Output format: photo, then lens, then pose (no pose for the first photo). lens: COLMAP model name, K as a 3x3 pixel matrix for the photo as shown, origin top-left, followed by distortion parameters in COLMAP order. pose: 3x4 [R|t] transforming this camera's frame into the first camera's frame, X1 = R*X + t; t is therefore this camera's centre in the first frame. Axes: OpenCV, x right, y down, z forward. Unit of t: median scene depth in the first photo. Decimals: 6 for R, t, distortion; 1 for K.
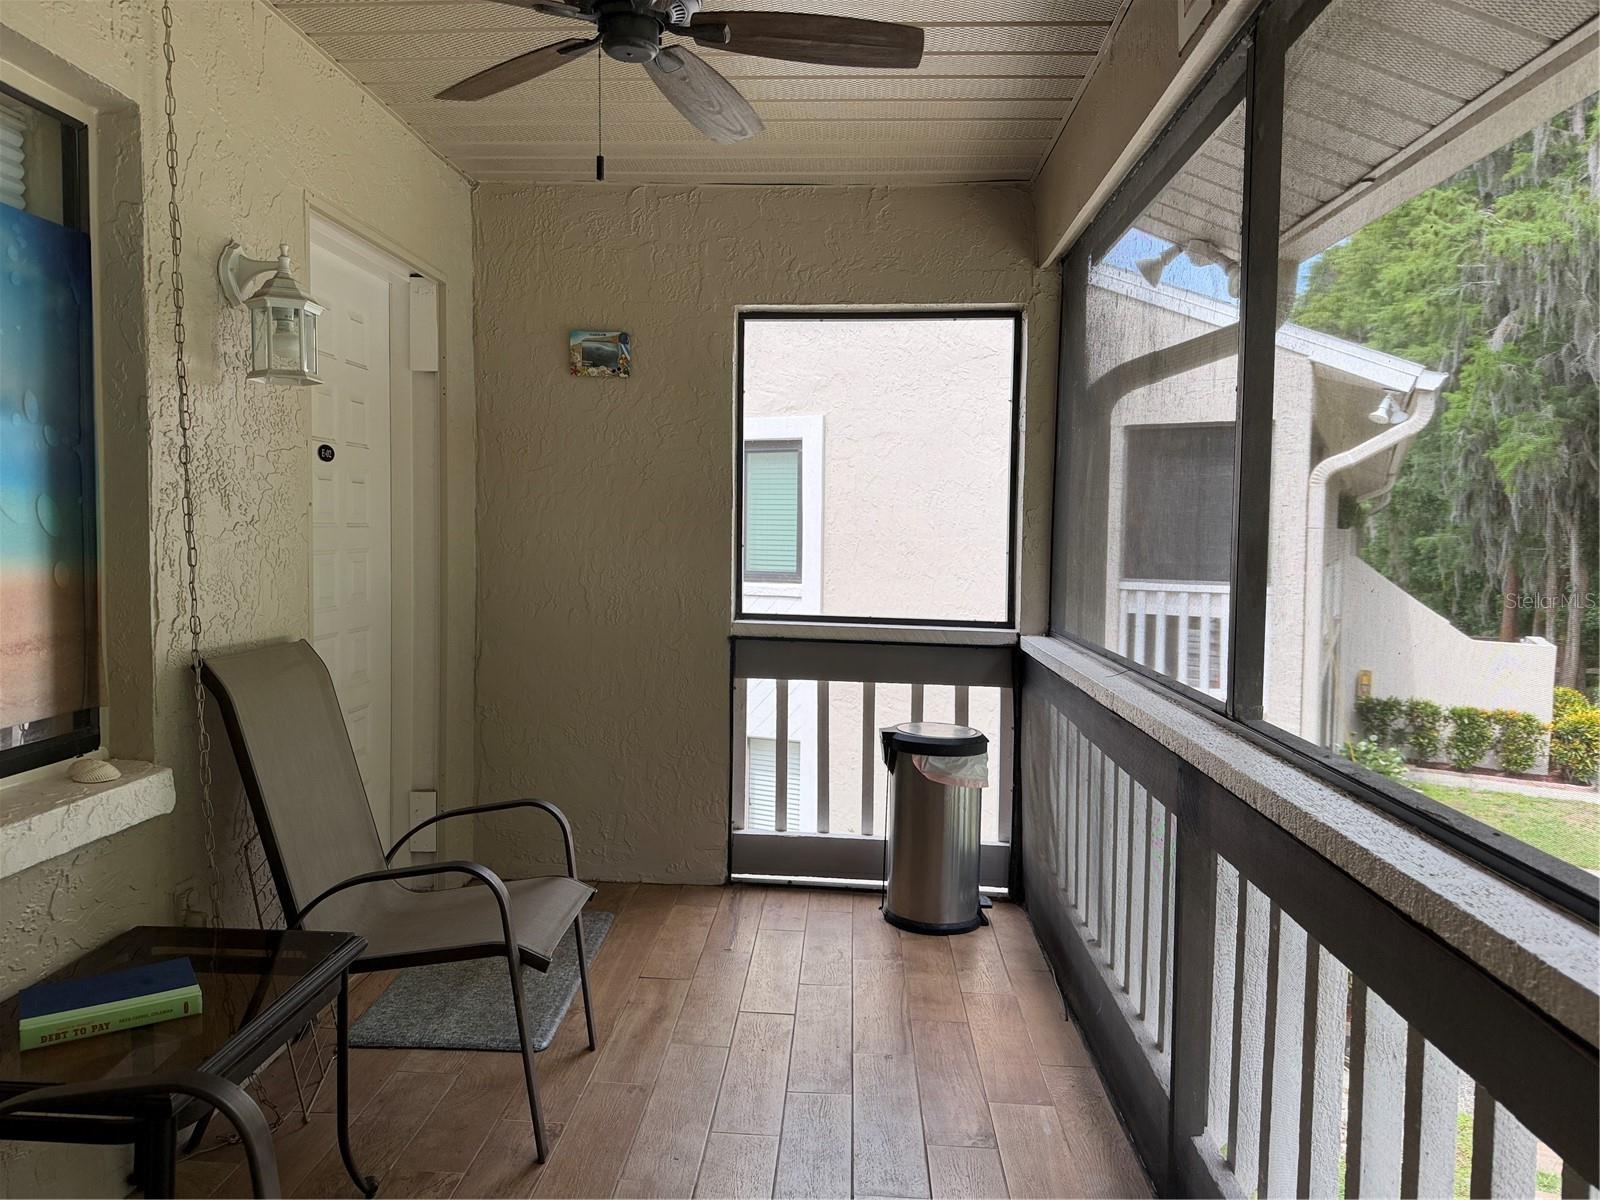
lens RADIAL K [[1124.6, 0, 794.9], [0, 1124.6, 578.5], [0, 0, 1]] dist [0.070013, -0.091328]
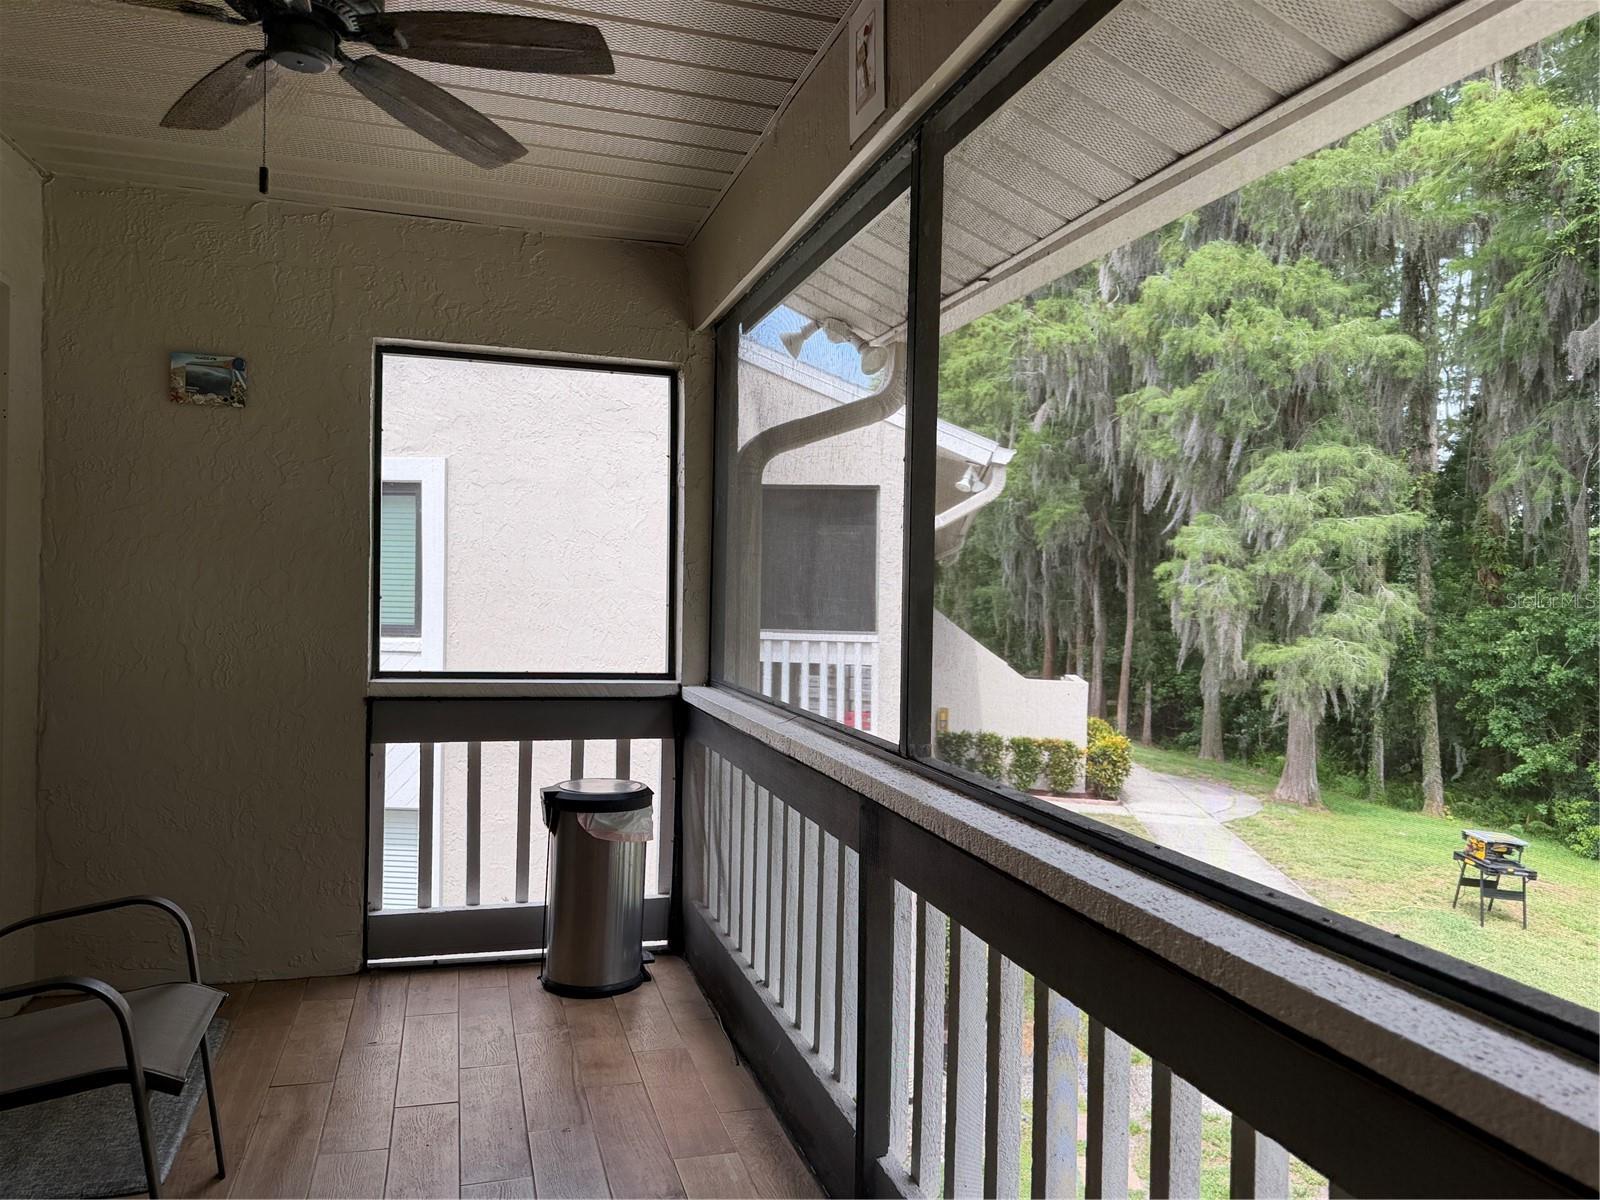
lens RADIAL K [[1124.6, 0, 813.5], [0, 1124.6, 595.9], [0, 0, 1]] dist [0.070013, -0.091328]
pose [[0.936829, 0.001994, 0.349783, -0.052537], [0.008761, 0.999536, -0.029161, -0.001449], [-0.349679, 0.030383, 0.936377, 0.009155]]
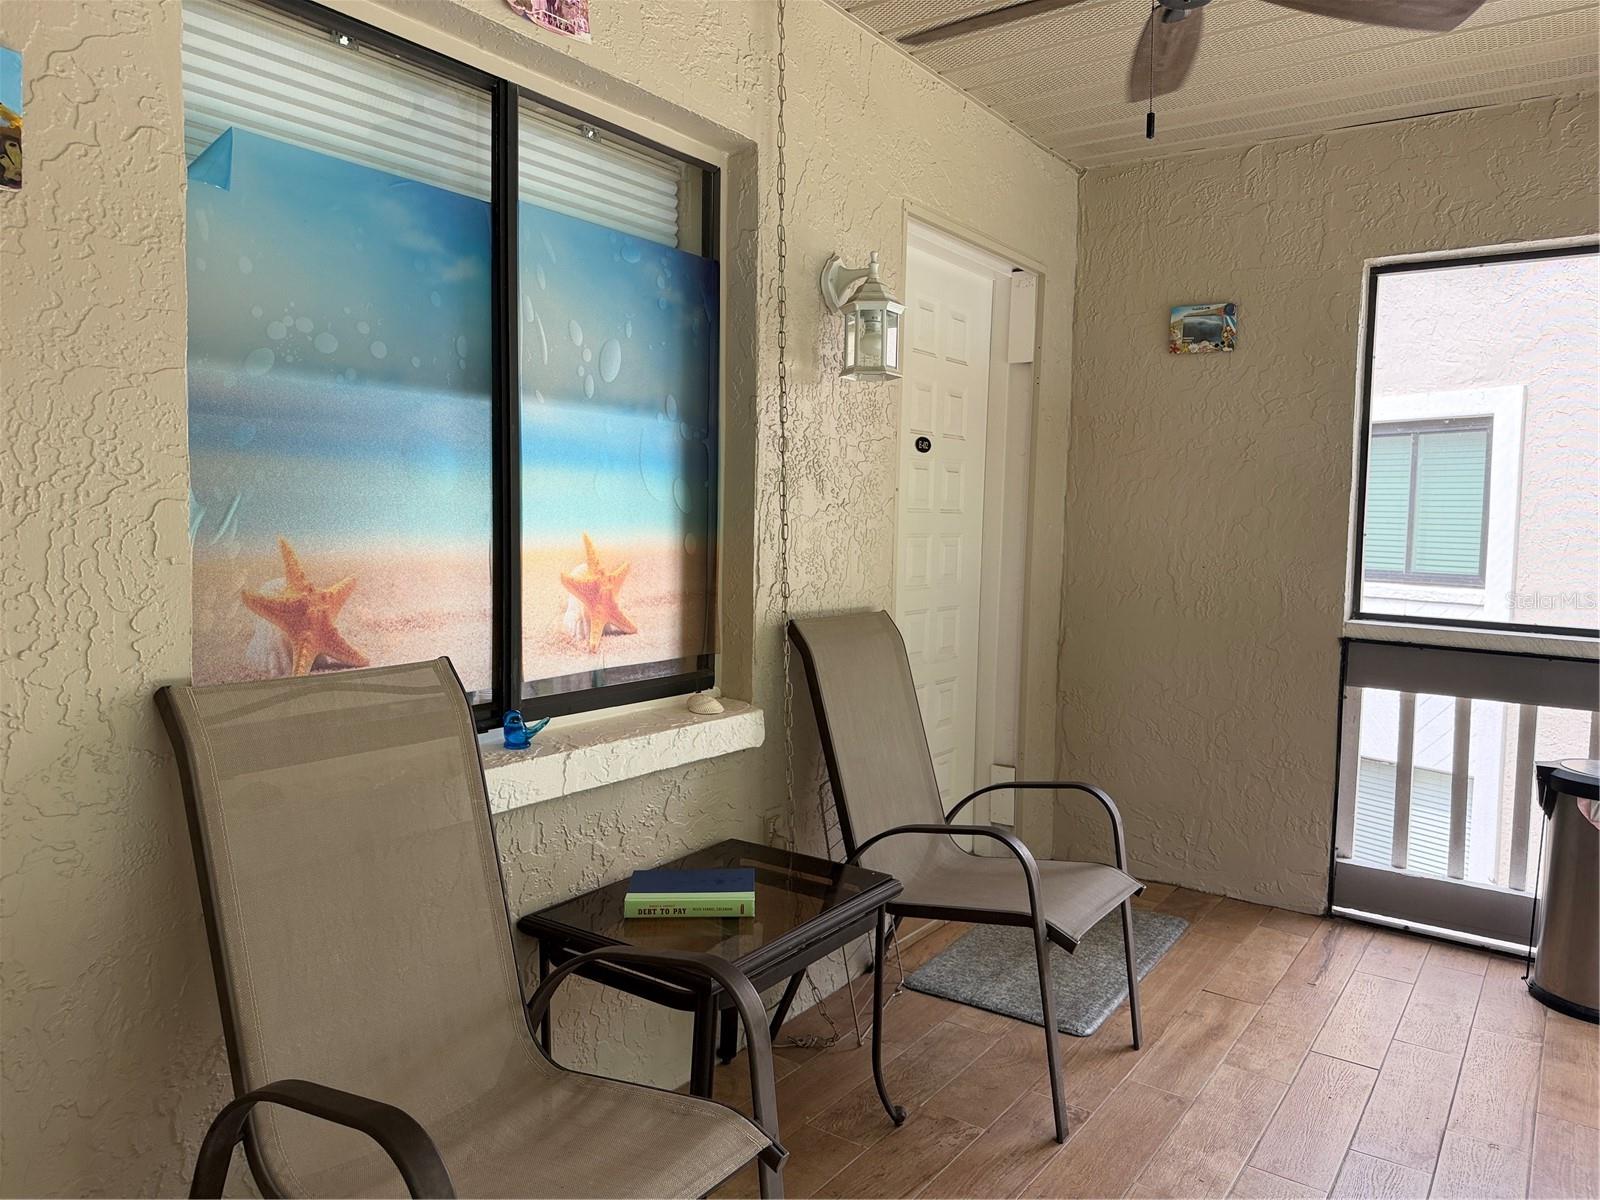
lens RADIAL K [[1124.6, 0, 794.5], [0, 1124.6, 591.7], [0, 0, 1]] dist [0.070013, -0.091328]
pose [[0.846317, 0.038072, -0.531317, 0.066287], [-0.031766, 0.999275, 0.021006, 0.012872], [0.531732, -0.000900, 0.846912, 0.022268]]
